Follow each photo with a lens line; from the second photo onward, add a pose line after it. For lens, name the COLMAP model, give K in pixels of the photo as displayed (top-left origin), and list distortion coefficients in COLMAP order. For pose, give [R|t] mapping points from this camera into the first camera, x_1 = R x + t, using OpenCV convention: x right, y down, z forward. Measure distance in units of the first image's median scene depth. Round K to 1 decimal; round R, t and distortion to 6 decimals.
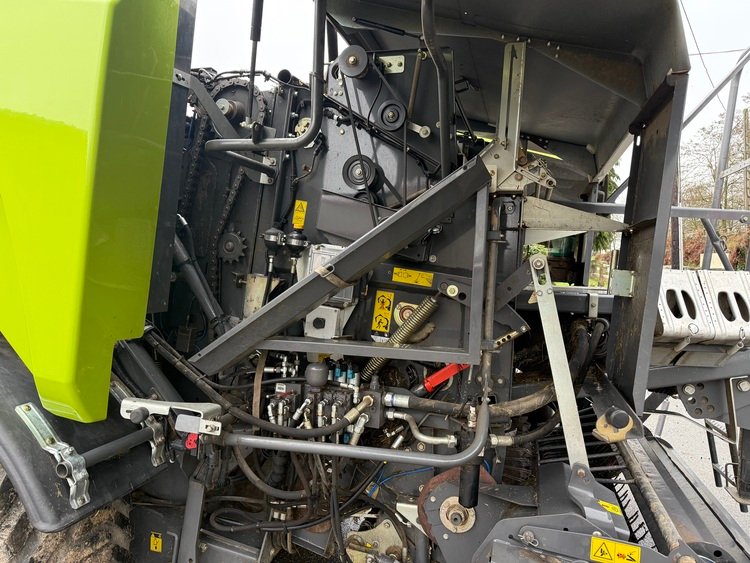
lens RADIAL K [[528.7, 0, 375.4], [0, 528.7, 283.3], [0, 0, 1]] dist [0.057282, -0.069866]
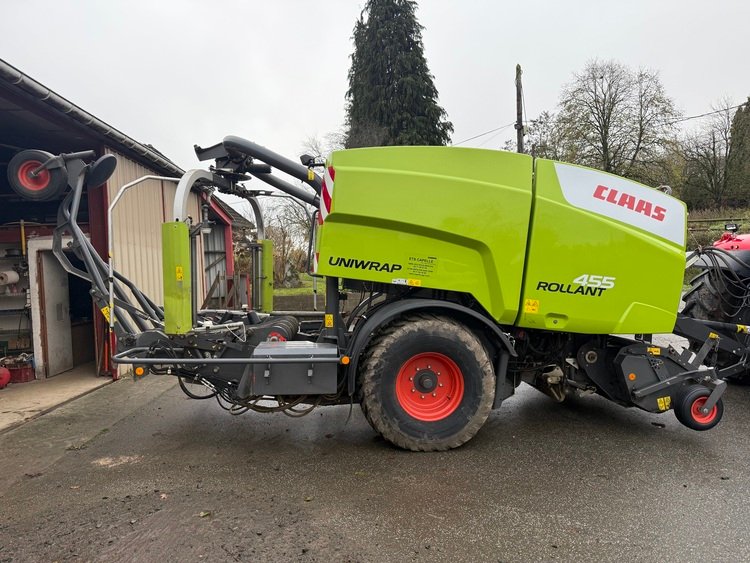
lens RADIAL K [[528.7, 0, 375.4], [0, 528.7, 283.3], [0, 0, 1]] dist [0.057282, -0.069866]
pose [[0.942653, -0.021872, 0.333056, -1.890811], [0.022574, 0.999744, 0.001762, -0.002944], [-0.333009, 0.005857, 0.942905, -1.336495]]
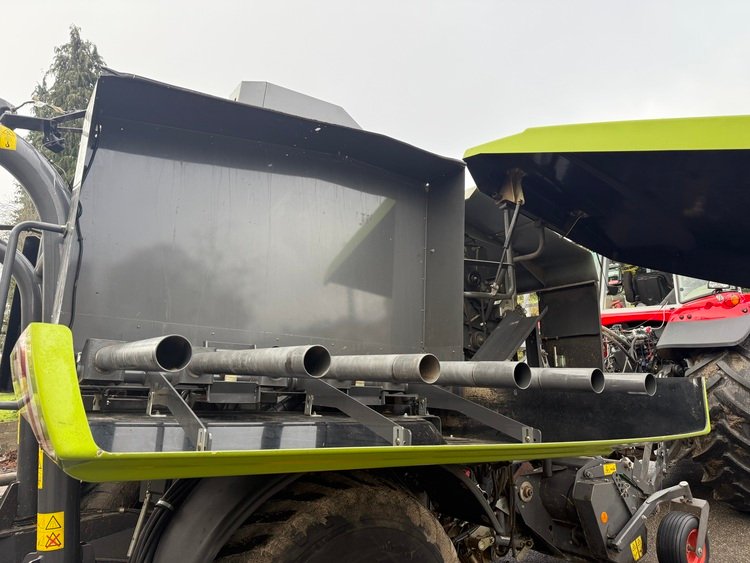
lens RADIAL K [[528.7, 0, 375.4], [0, 528.7, 283.3], [0, 0, 1]] dist [0.057282, -0.069866]
pose [[0.631879, 0.057637, 0.772921, -1.621312], [0.094891, 0.983977, -0.150950, -0.050646], [-0.769237, 0.168725, 0.616285, 0.155026]]
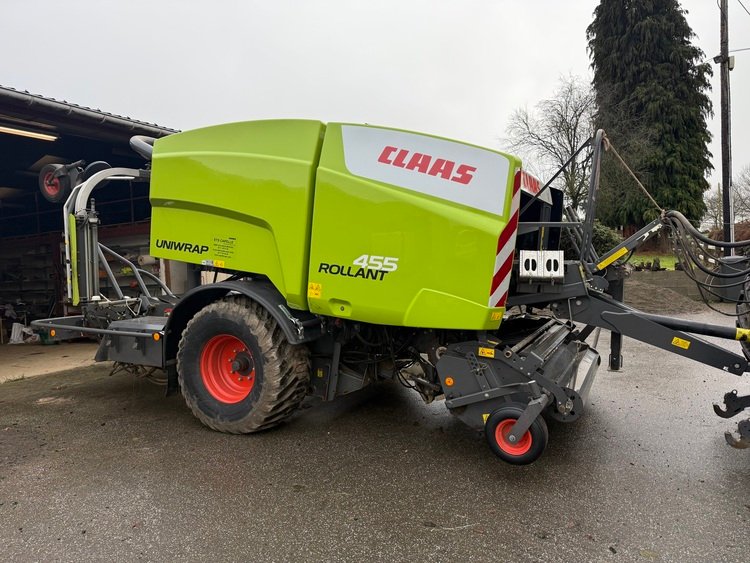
lens RADIAL K [[528.7, 0, 375.4], [0, 528.7, 283.3], [0, 0, 1]] dist [0.057282, -0.069866]
pose [[0.982766, -0.013588, -0.184355, 0.291400], [0.018847, 0.999463, 0.026809, 0.040712], [0.183891, -0.029821, 0.982494, -1.372069]]
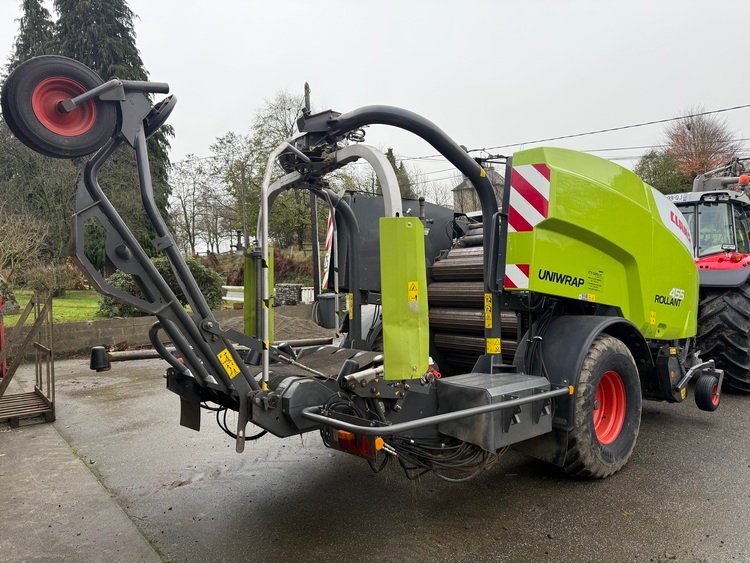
lens RADIAL K [[528.7, 0, 375.4], [0, 528.7, 283.3], [0, 0, 1]] dist [0.057282, -0.069866]
pose [[0.568909, -0.014702, 0.822269, -3.354473], [0.041993, 0.999055, -0.011191, -0.075256], [-0.821328, 0.040896, 0.568989, 0.391897]]
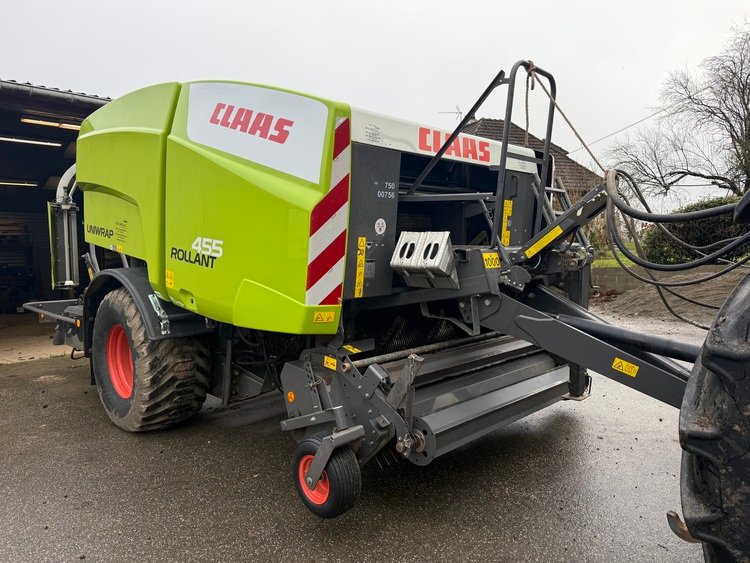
lens RADIAL K [[528.7, 0, 375.4], [0, 528.7, 283.3], [0, 0, 1]] dist [0.057282, -0.069866]
pose [[0.881785, 0.009181, -0.471562, 1.206959], [0.011105, 0.999129, 0.040218, 0.071235], [0.471521, -0.040700, 0.880915, -0.590849]]
